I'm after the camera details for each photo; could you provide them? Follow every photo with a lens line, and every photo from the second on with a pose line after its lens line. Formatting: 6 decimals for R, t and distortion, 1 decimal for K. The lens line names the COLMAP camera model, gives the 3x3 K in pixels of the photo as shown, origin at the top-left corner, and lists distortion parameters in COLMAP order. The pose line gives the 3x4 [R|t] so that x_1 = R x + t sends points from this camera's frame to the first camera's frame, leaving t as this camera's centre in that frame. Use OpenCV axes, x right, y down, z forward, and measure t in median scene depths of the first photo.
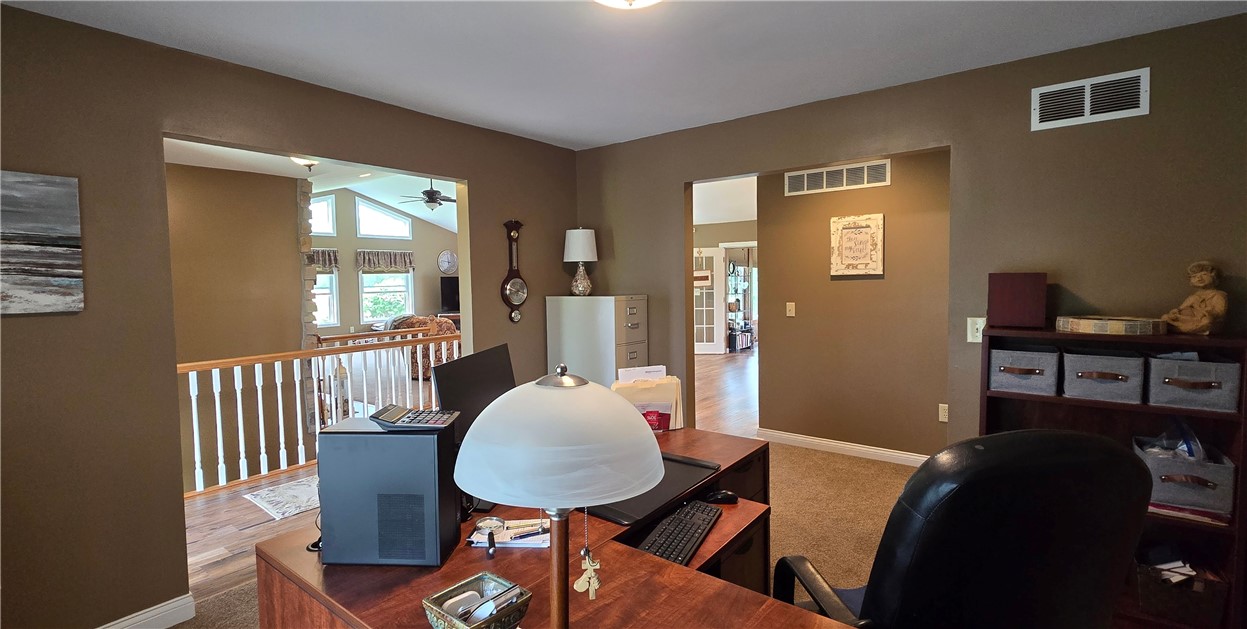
lens RADIAL K [[552.9, 0, 631.9], [0, 552.9, 316.3], [0, 0, 1]] dist [-0.004322, -0.000139]
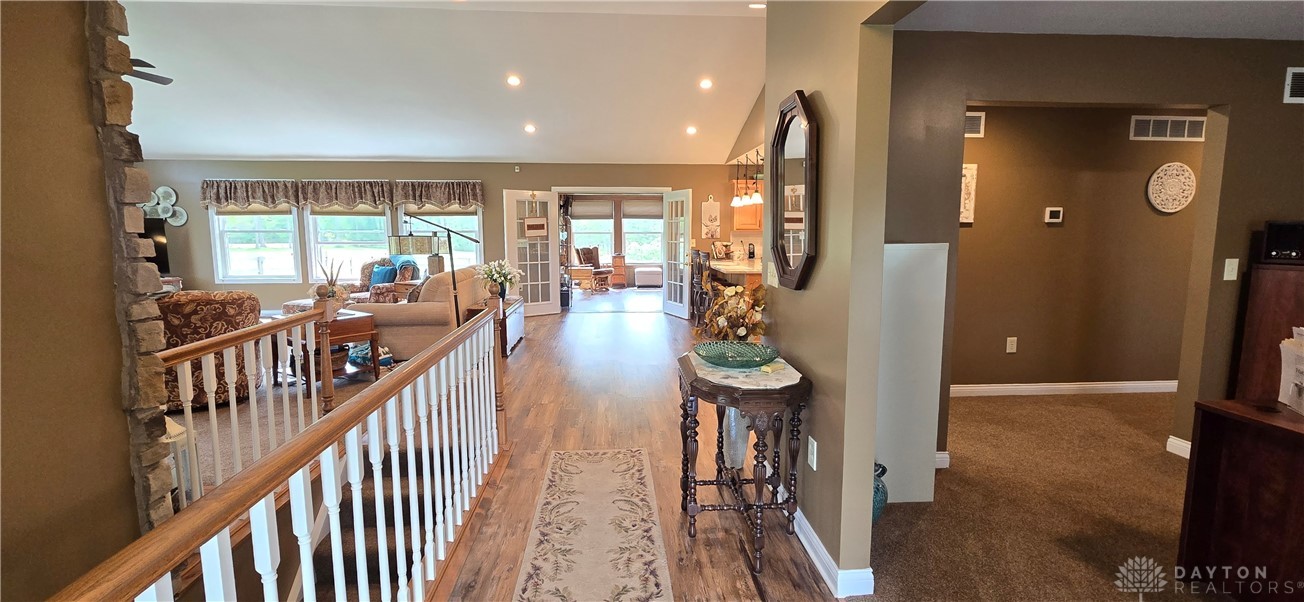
lens RADIAL K [[536.4, 0, 646.7], [0, 536.4, 296.4], [0, 0, 1]] dist [-0.000506, 0.000252]
pose [[0.756827, -0.065623, 0.650313, -0.290395], [0.032637, 0.997500, 0.062675, -0.008143], [-0.652800, -0.026210, 0.757077, 0.260251]]
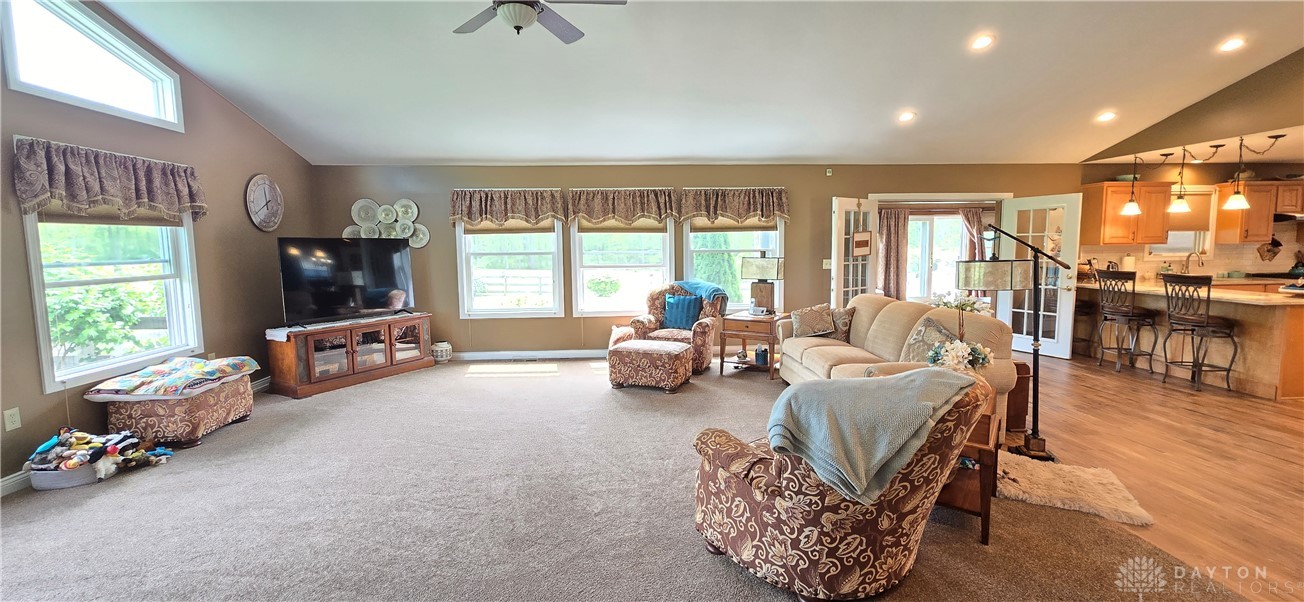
lens RADIAL K [[536.4, 0, 656.8], [0, 536.4, 299.6], [0, 0, 1]] dist [-0.000506, 0.000252]
pose [[0.758202, -0.057090, 0.649515, -0.496970], [0.045048, 0.998366, 0.035167, -0.034508], [-0.650461, 0.002596, 0.759535, 0.660479]]
